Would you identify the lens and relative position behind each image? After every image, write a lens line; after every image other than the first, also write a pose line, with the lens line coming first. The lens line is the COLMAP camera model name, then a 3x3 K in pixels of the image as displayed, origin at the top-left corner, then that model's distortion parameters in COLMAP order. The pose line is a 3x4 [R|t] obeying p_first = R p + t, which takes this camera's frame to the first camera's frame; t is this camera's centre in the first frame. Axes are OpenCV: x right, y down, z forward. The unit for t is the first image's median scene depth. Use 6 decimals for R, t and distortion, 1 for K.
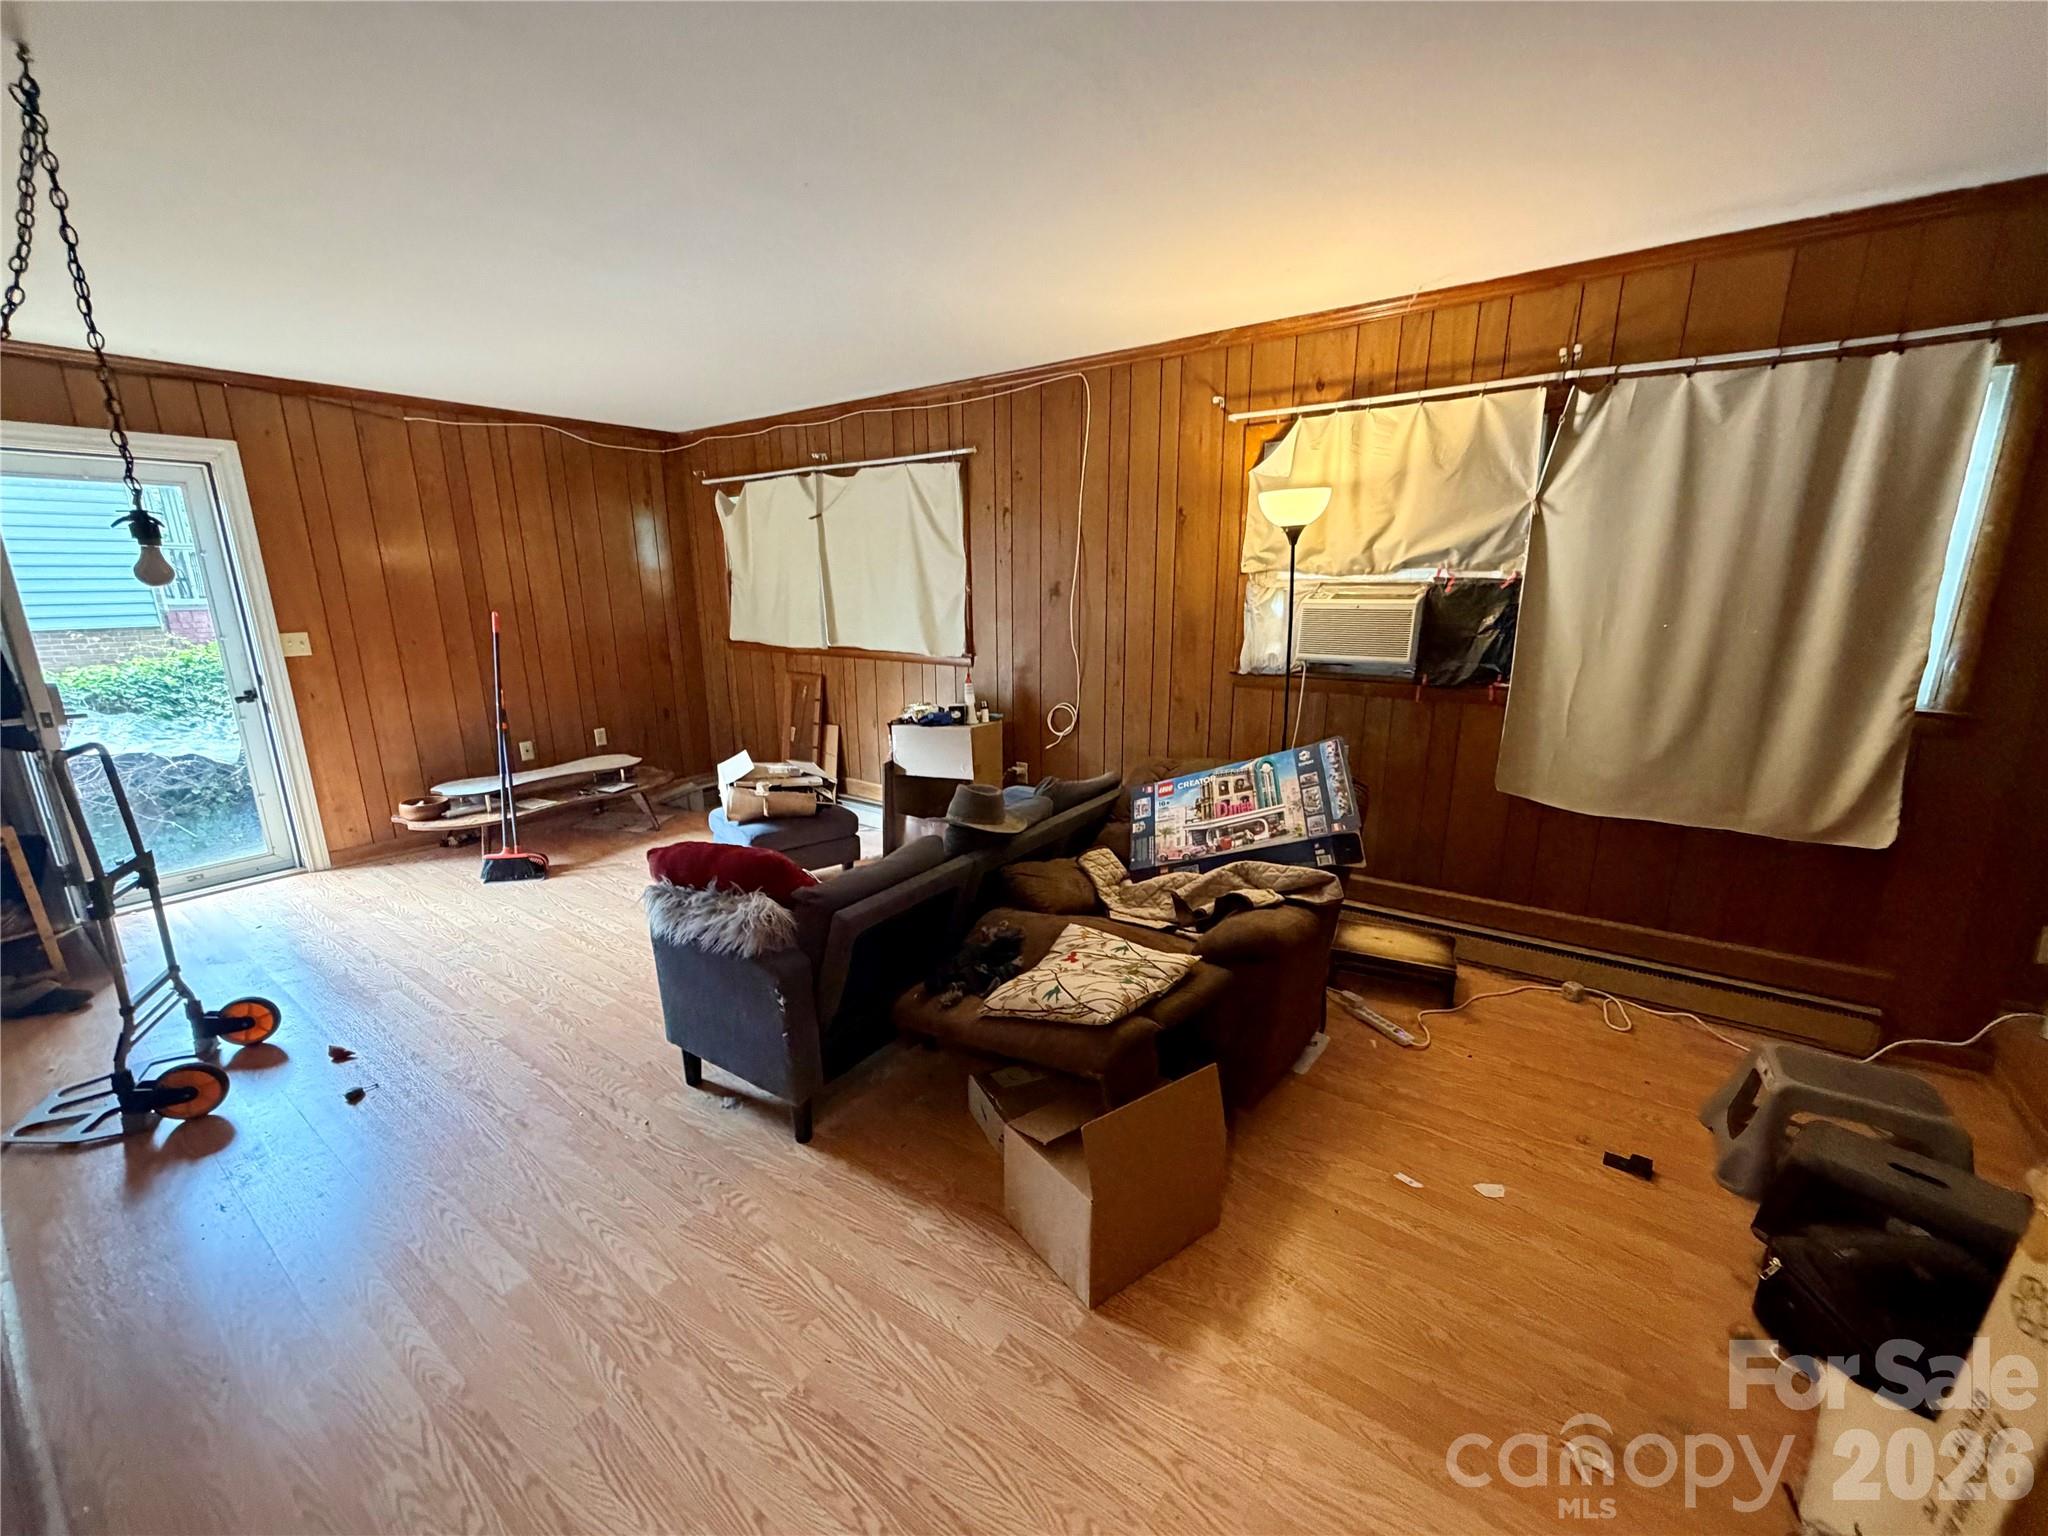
lens RADIAL K [[808.1, 0, 1014.5], [0, 808.1, 774.6], [0, 0, 1]] dist [0.000799, -0.000738]
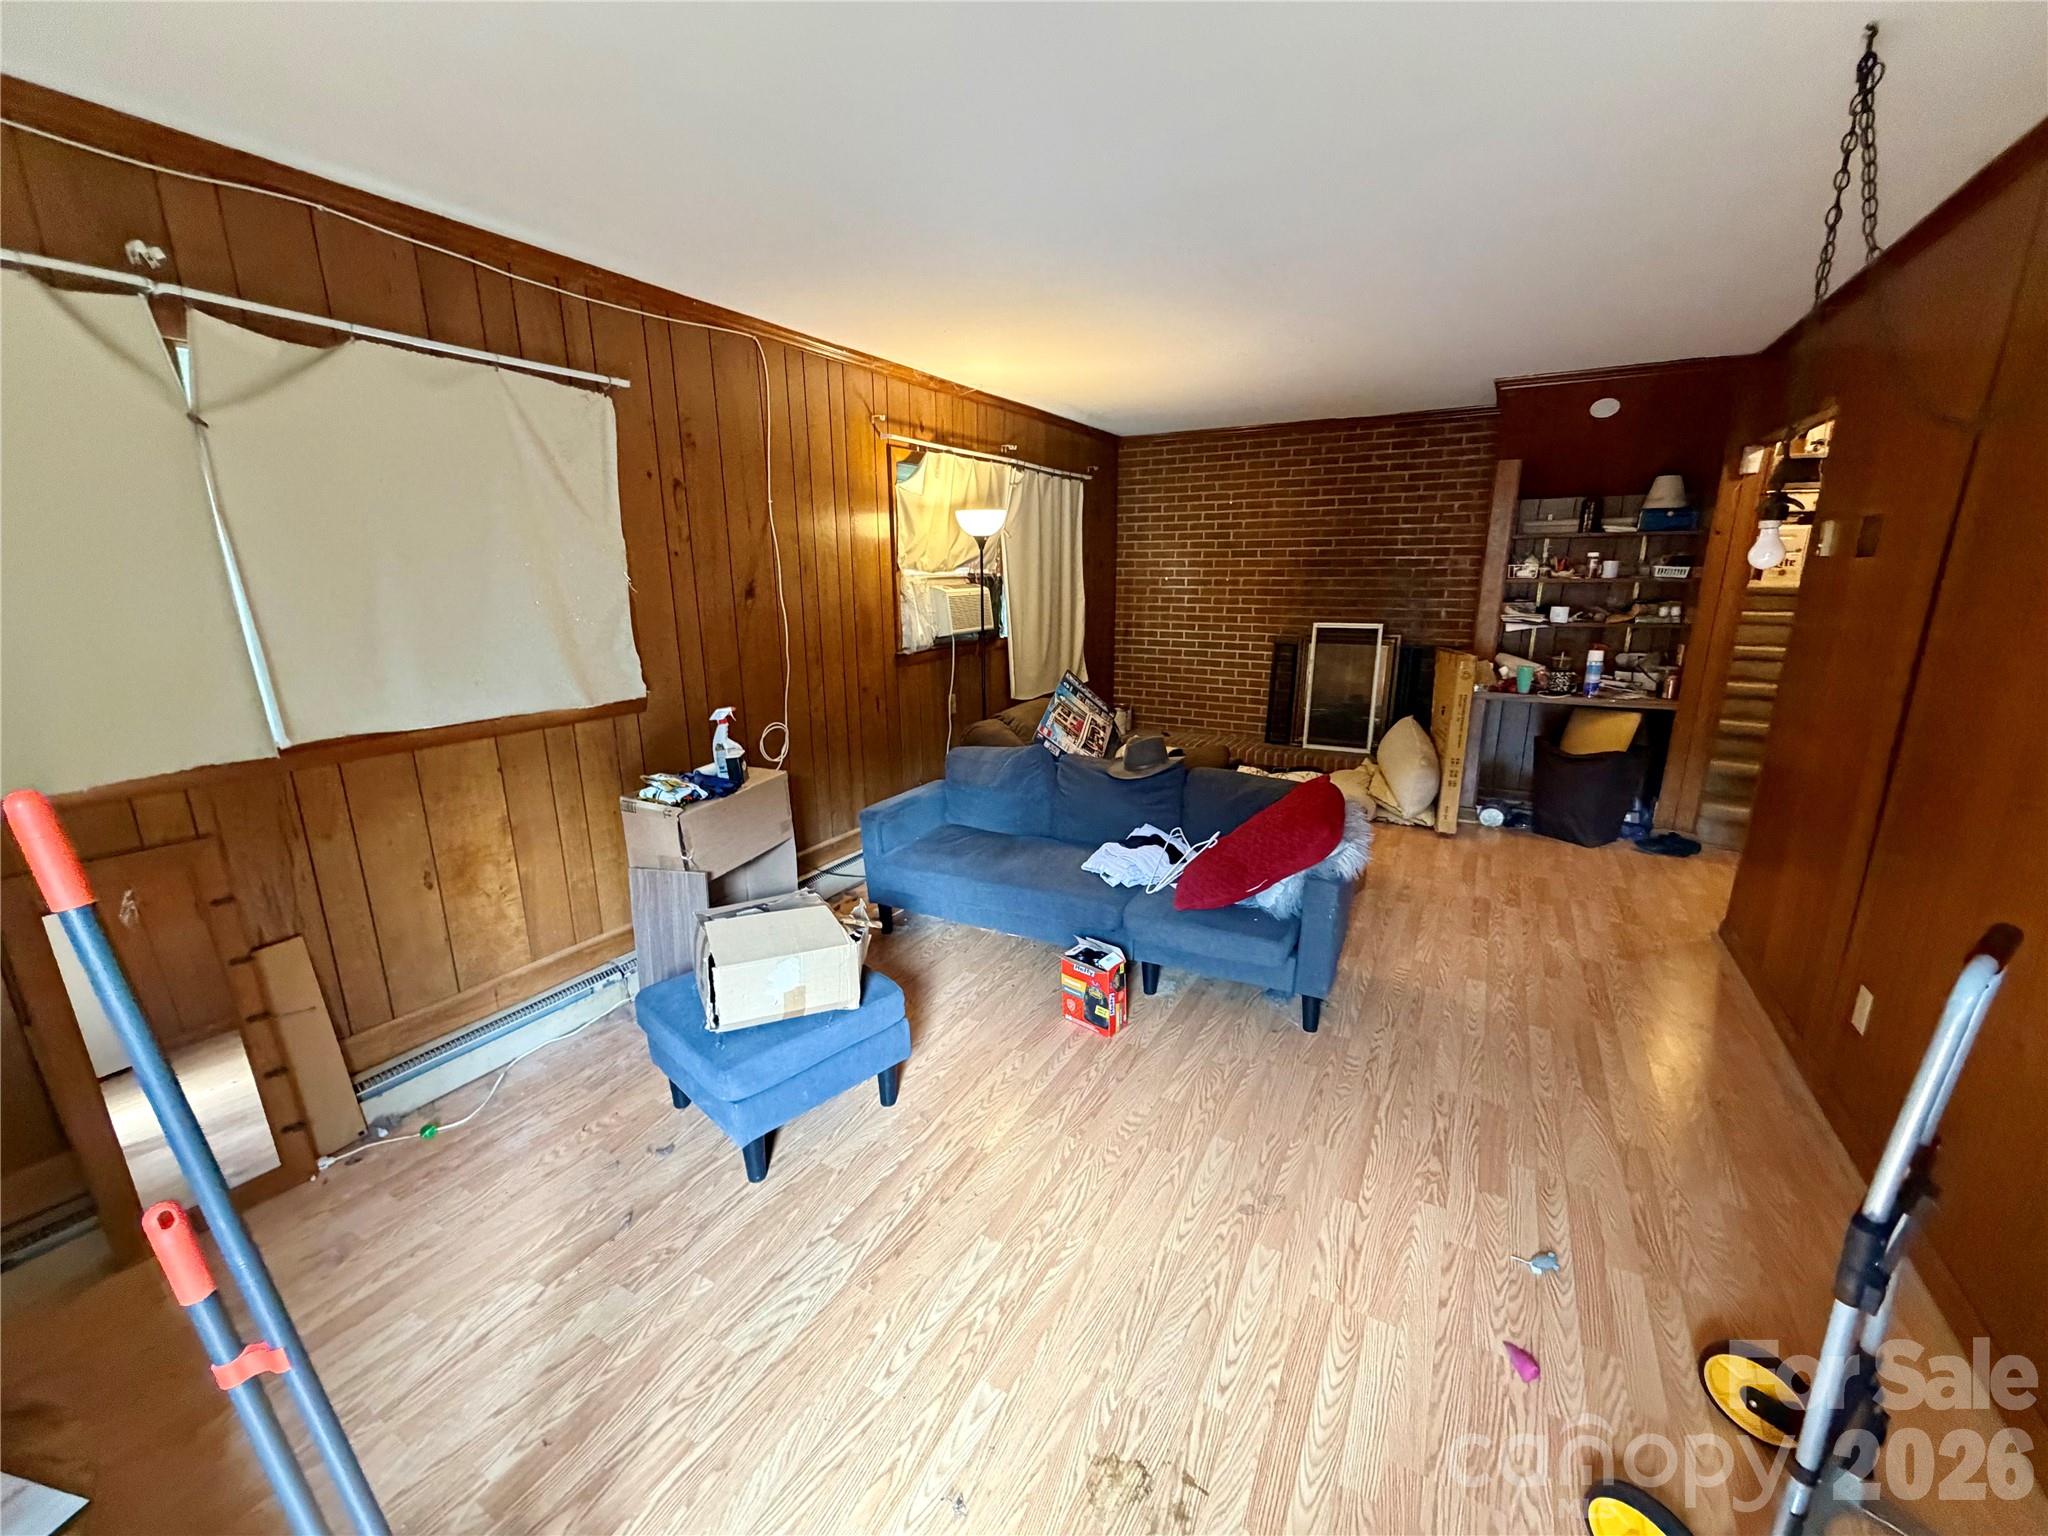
lens RADIAL K [[808.1, 0, 1019.8], [0, 808.1, 769.4], [0, 0, 1]] dist [0.000799, -0.000738]
pose [[-0.097655, -0.236529, 0.966705, -1.006324], [0.243777, 0.936071, 0.253659, -0.245935], [-0.964902, 0.260431, -0.033752, 0.998033]]
